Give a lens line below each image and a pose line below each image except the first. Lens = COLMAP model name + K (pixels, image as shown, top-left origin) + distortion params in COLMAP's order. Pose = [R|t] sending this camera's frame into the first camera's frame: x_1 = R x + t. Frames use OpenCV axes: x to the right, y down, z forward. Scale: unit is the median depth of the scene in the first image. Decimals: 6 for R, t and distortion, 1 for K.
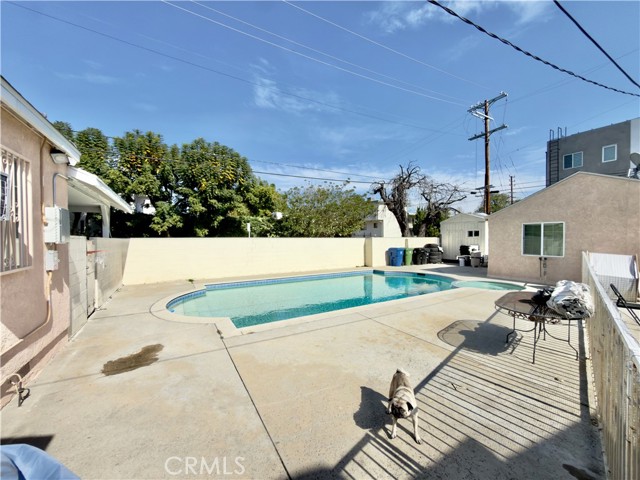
lens RADIAL K [[254.6, 0, 322.7], [0, 254.6, 239.5], [0, 0, 1]] dist [0.007088, -0.001541]
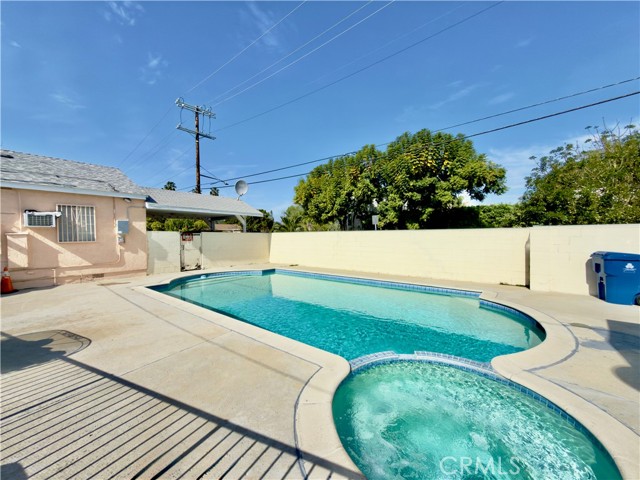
lens RADIAL K [[254.6, 0, 319.5], [0, 254.6, 244.1], [0, 0, 1]] dist [0.007088, -0.001541]
pose [[0.337484, 0.035390, -0.940666, 0.377973], [-0.000307, 0.999297, 0.037485, 0.003774], [0.941331, -0.012362, 0.337258, 0.362302]]
